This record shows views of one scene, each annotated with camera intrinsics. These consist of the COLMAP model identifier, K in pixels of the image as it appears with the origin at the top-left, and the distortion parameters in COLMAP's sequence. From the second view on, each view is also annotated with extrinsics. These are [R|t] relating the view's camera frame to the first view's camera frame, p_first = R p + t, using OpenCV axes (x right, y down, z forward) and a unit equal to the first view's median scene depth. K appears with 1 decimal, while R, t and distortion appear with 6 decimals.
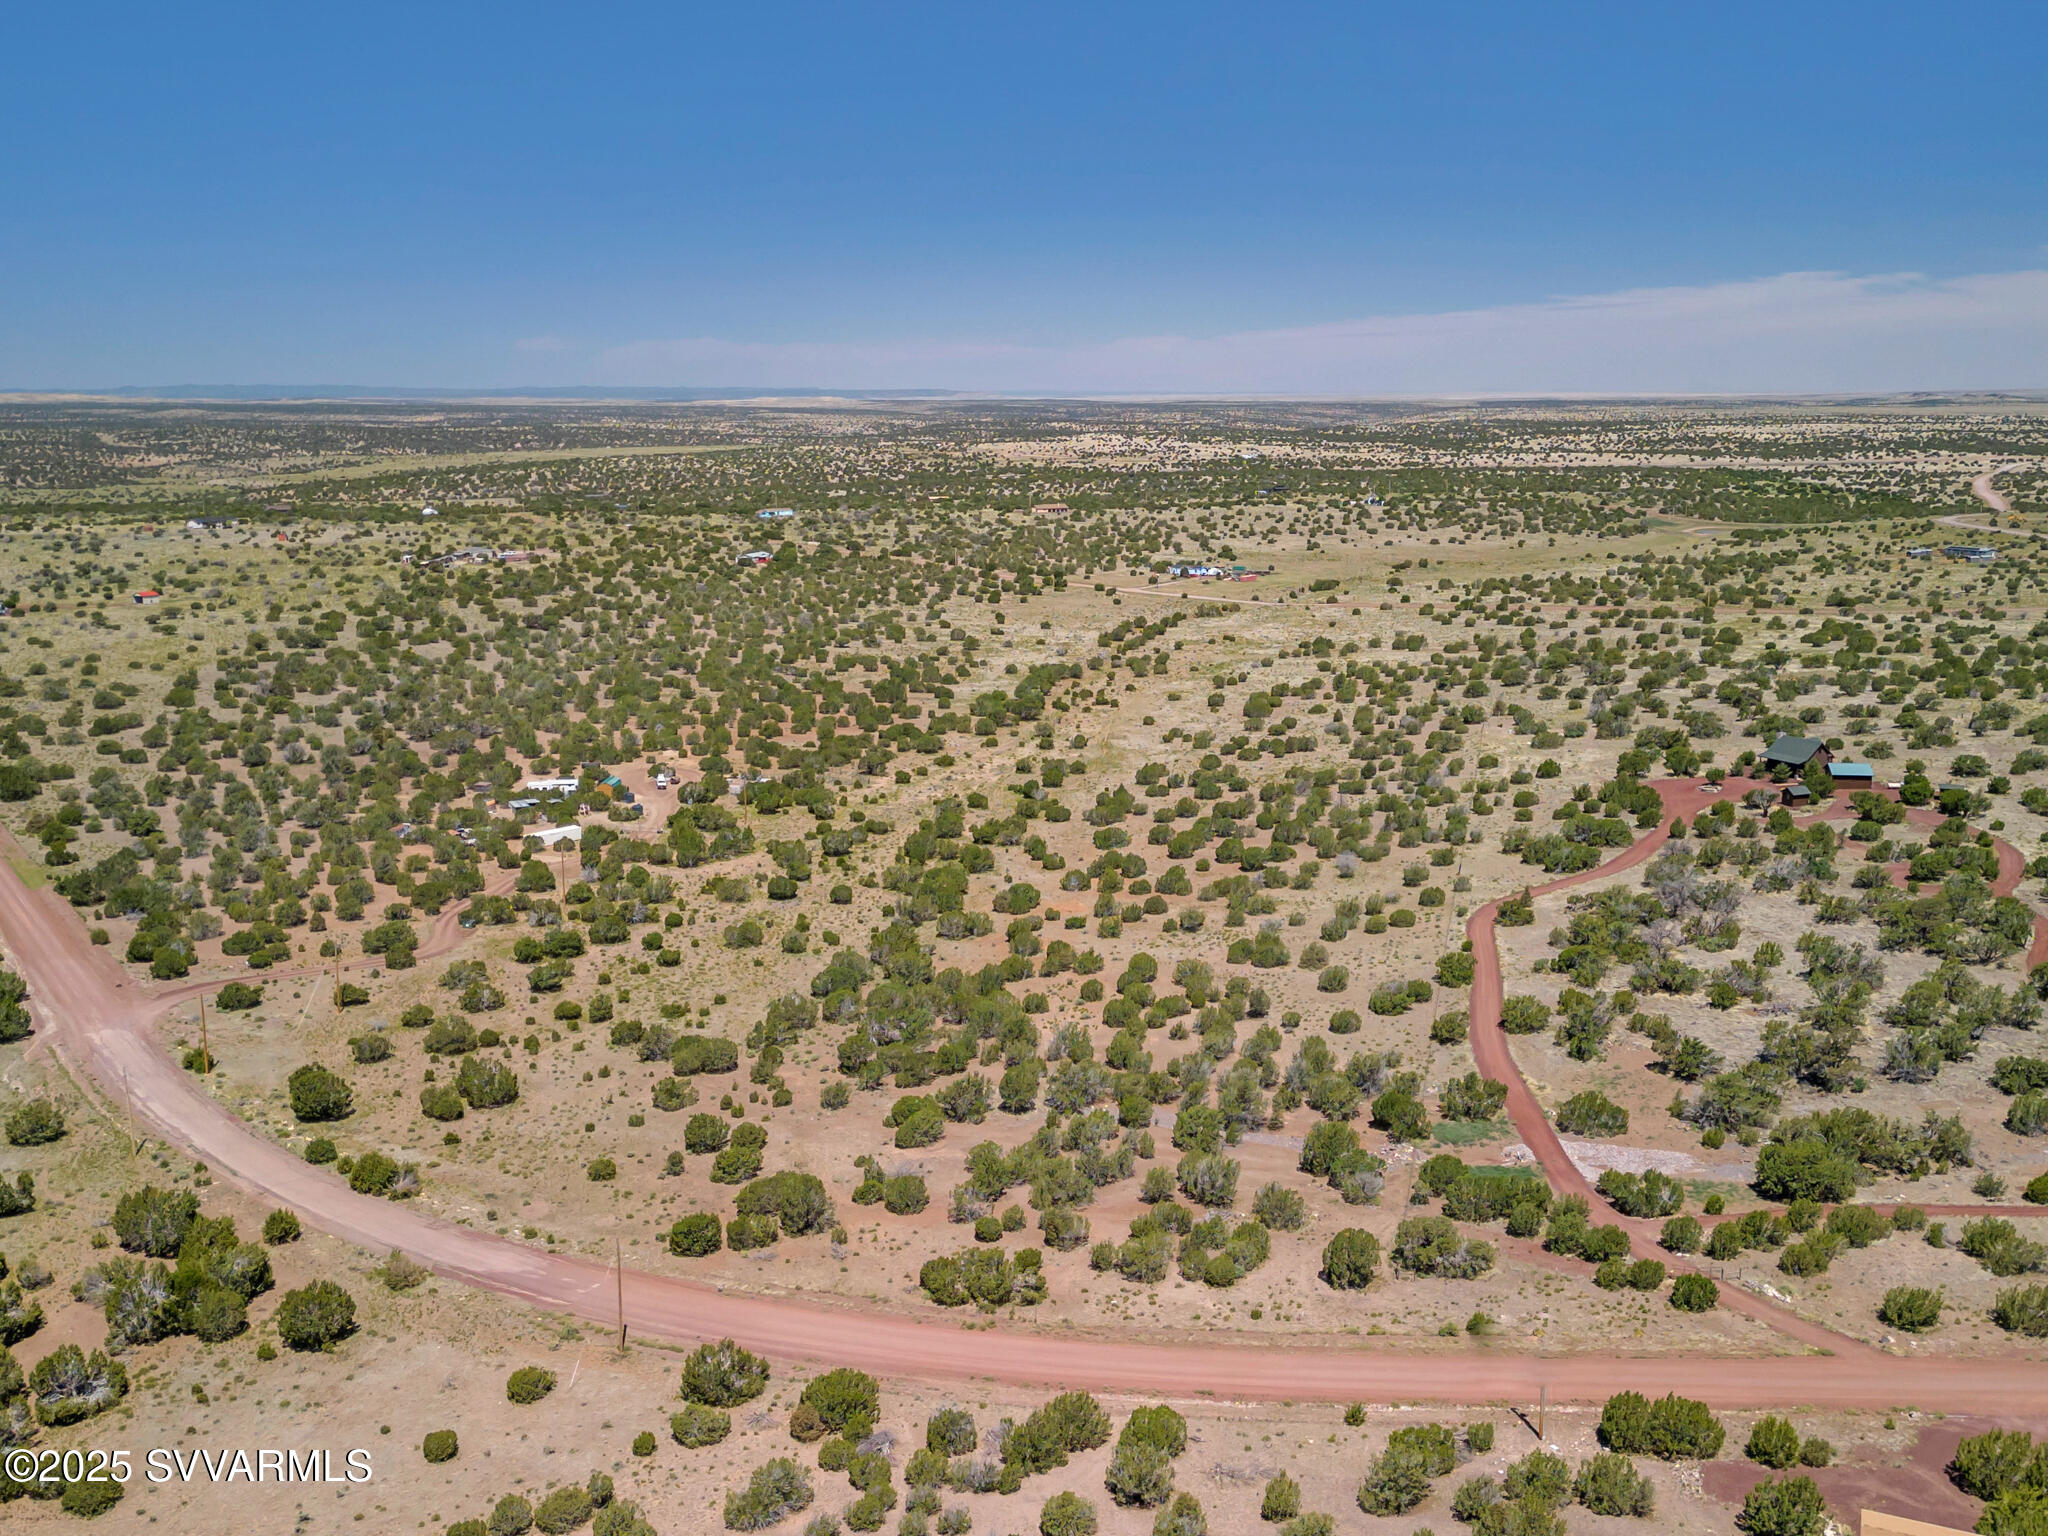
lens RADIAL K [[1932.9, 0, 1016.2], [0, 1932.9, 849.8], [0, 0, 1]] dist [0.096133, -0.124438]
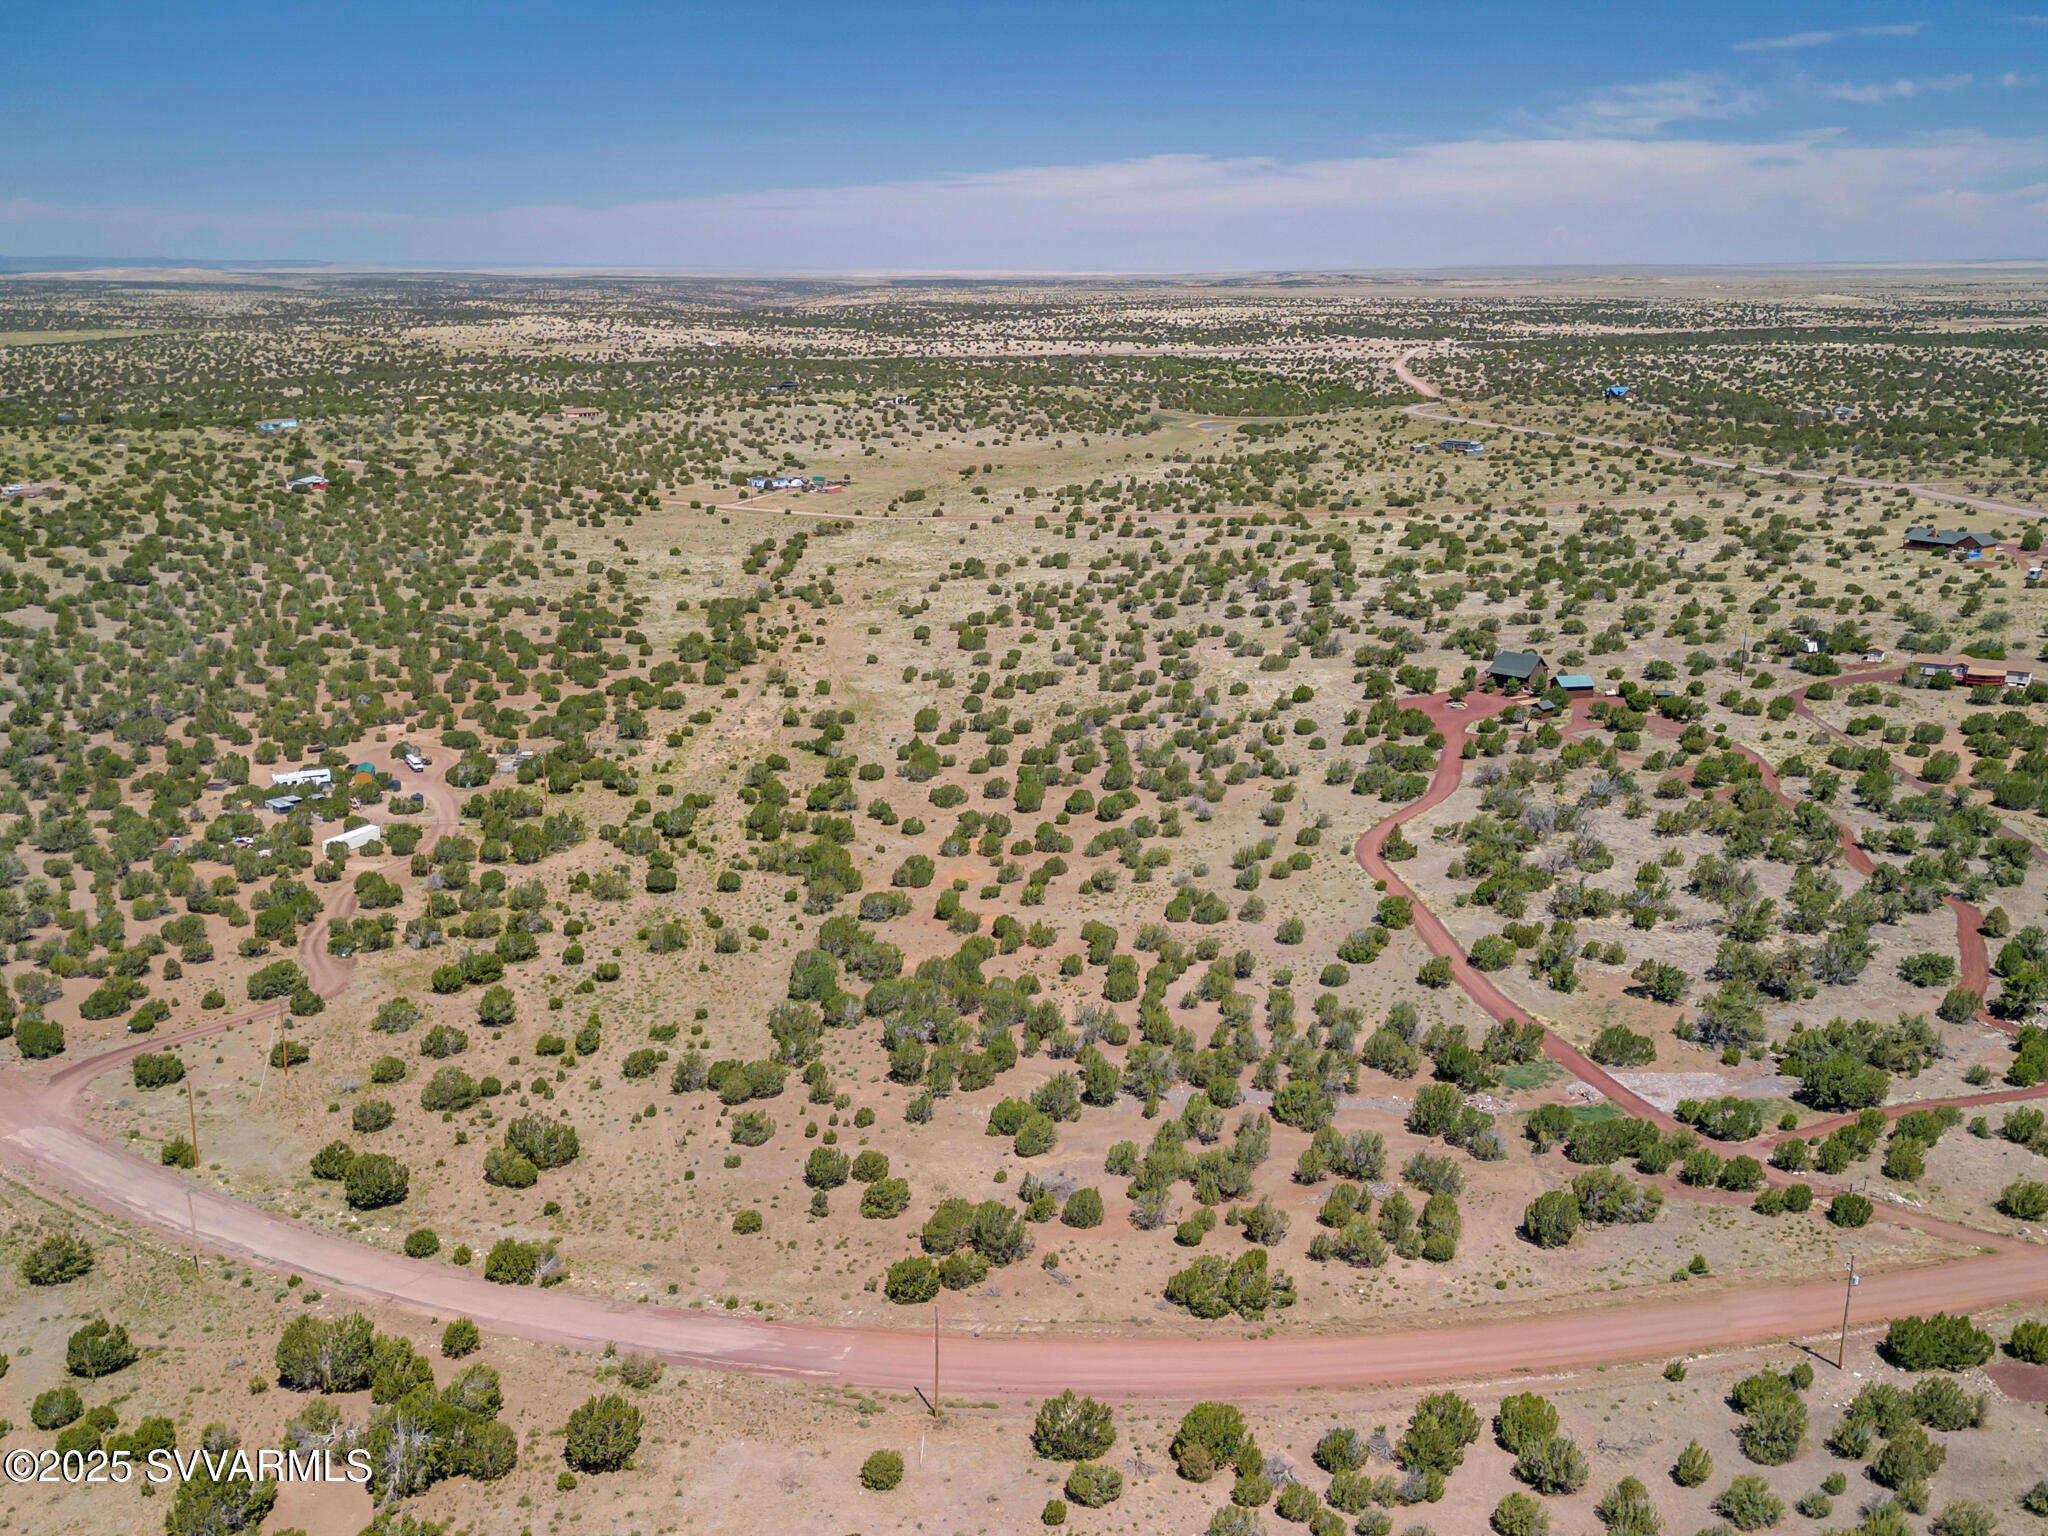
lens RADIAL K [[1932.9, 0, 1016.2], [0, 1932.9, 849.8], [0, 0, 1]] dist [0.096133, -0.124438]
pose [[0.953547, -0.086130, 0.288668, -0.353607], [0.068163, 0.995091, 0.071743, -0.080299], [-0.293430, -0.048734, 0.954737, 0.051378]]
